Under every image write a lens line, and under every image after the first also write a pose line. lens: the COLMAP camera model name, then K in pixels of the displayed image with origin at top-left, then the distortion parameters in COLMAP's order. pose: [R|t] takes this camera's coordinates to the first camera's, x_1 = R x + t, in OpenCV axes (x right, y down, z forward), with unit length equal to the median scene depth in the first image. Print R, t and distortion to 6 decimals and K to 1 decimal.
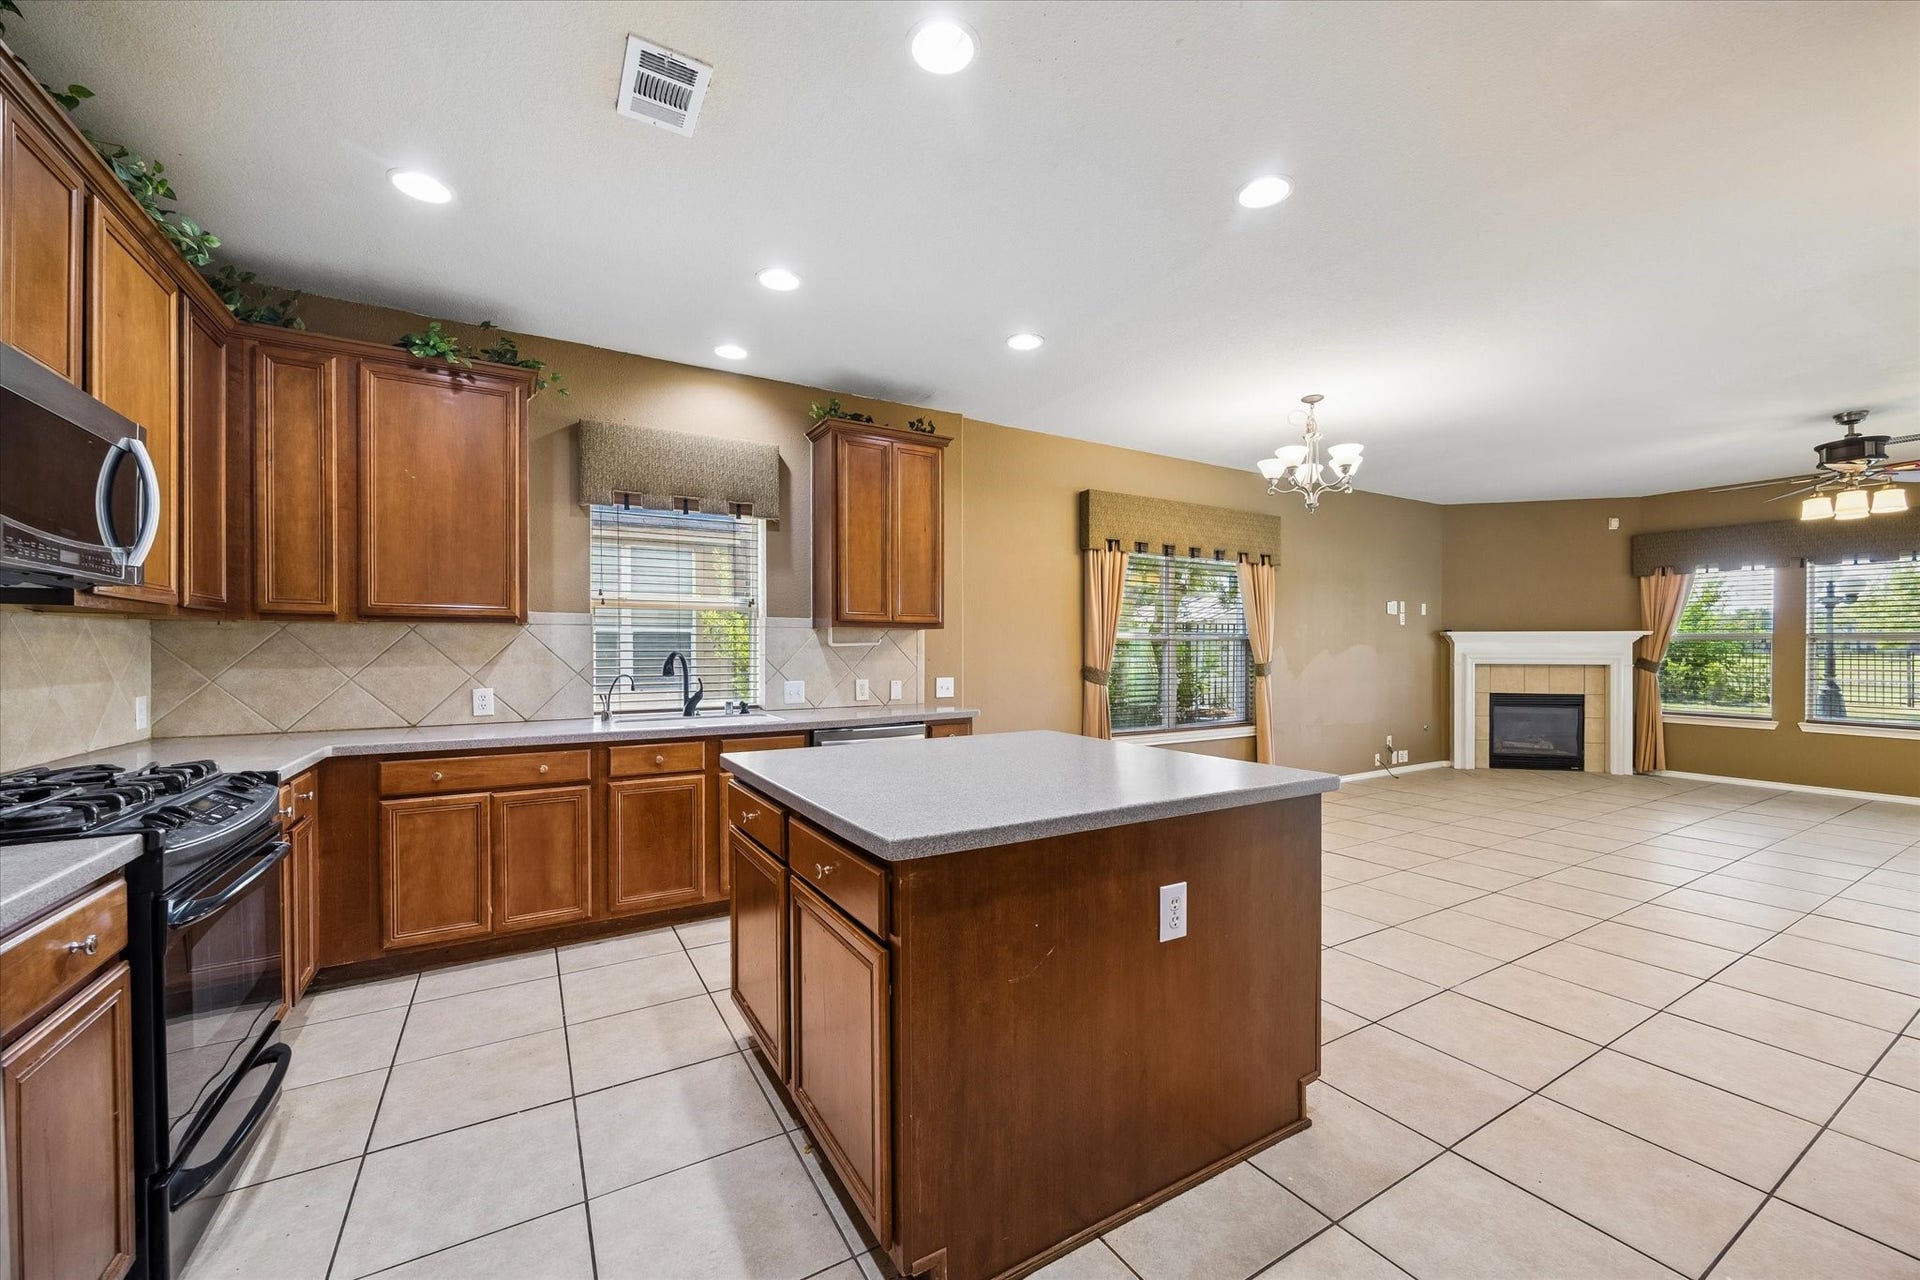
lens RADIAL K [[735.7, 0, 960.8], [0, 735.7, 651.7], [0, 0, 1]] dist [-0.000122, 0.000000]
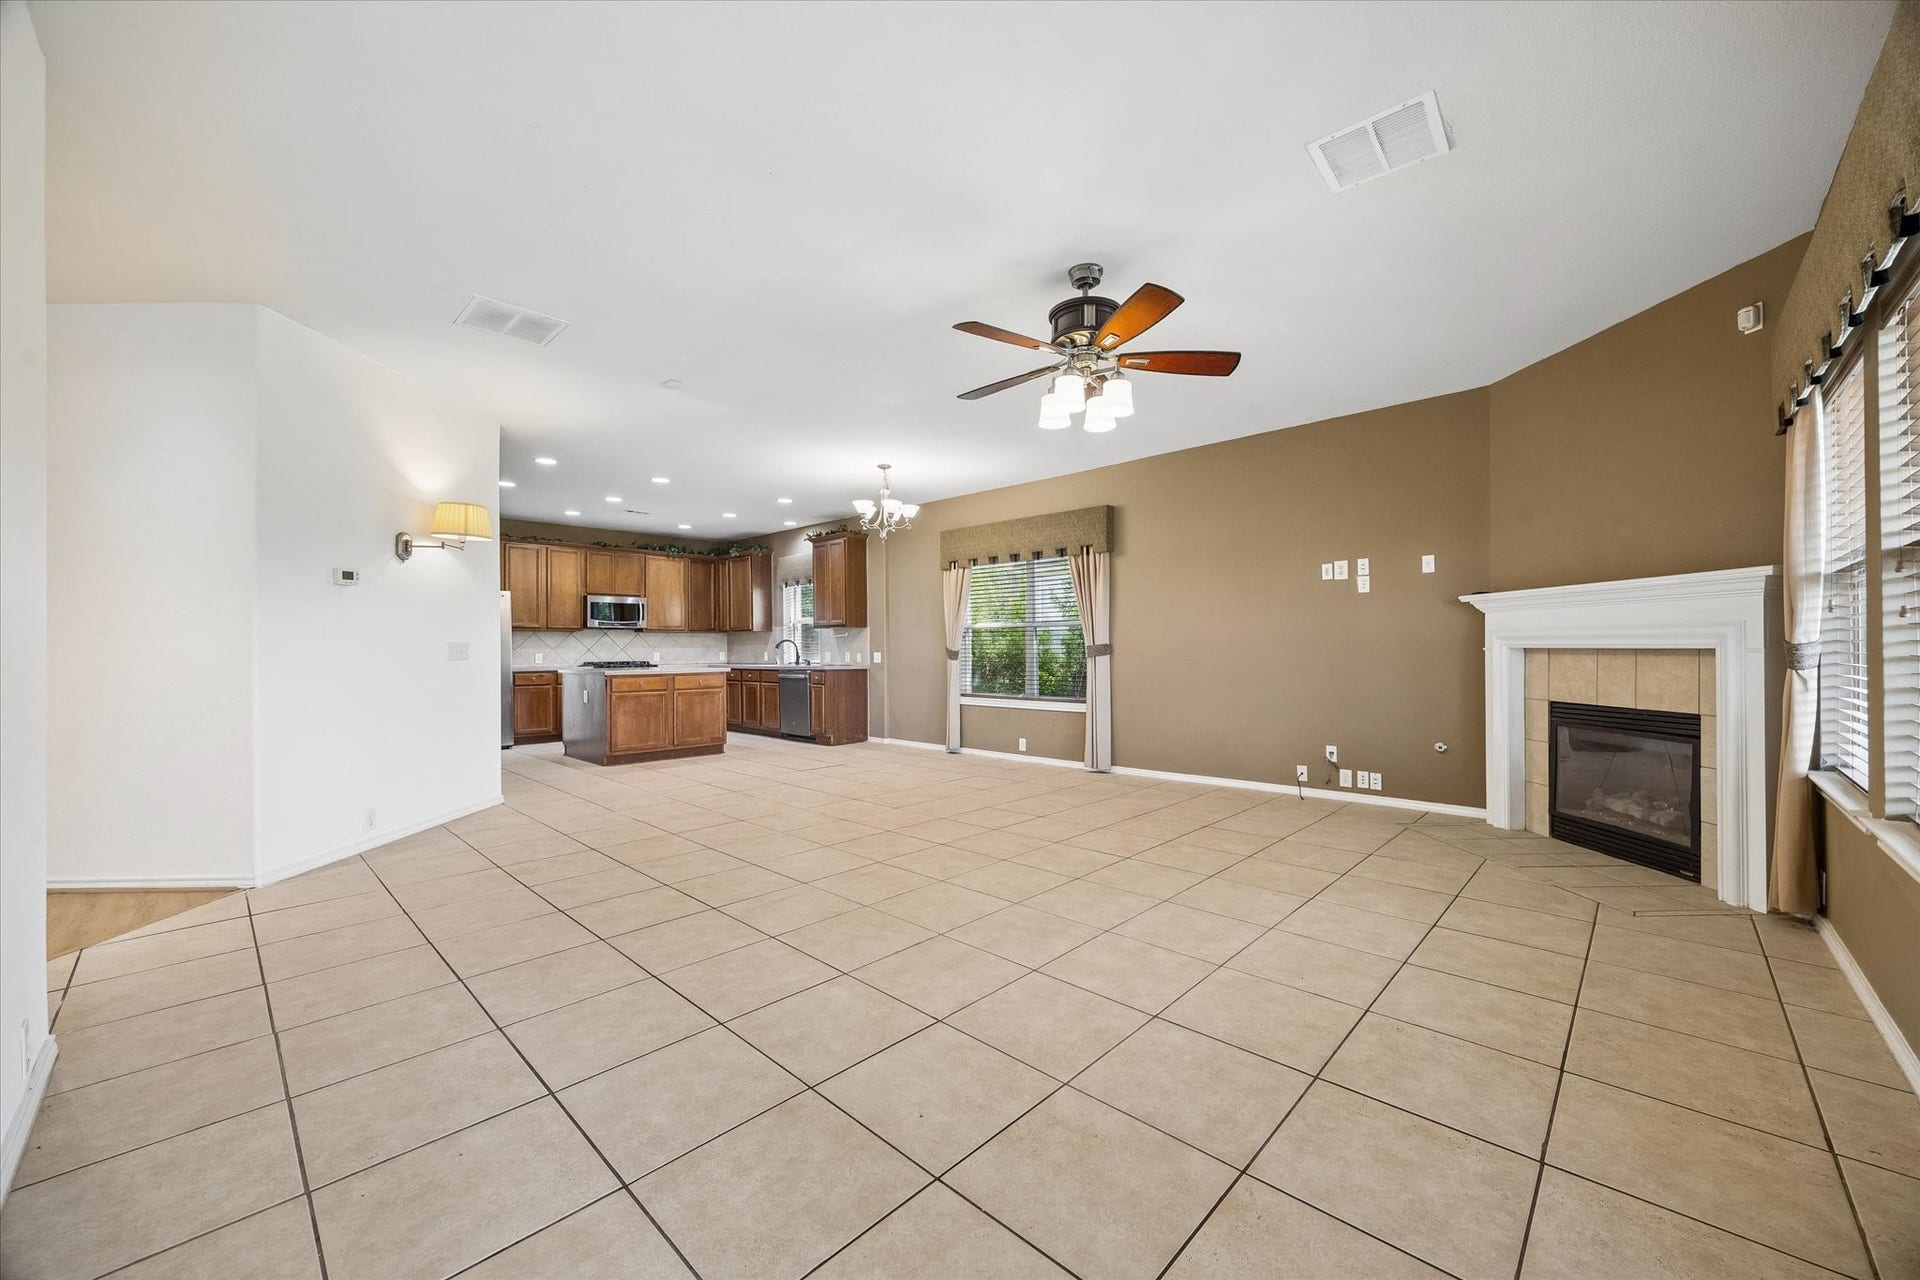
lens RADIAL K [[735.7, 0, 963.3], [0, 735.7, 646.7], [0, 0, 1]] dist [-0.000122, 0.000000]
pose [[0.270412, -0.003737, -0.962737, 1.171913], [0.001012, 0.999993, -0.003597, 0.017646], [0.962744, -0.000002, 0.270414, 0.443290]]
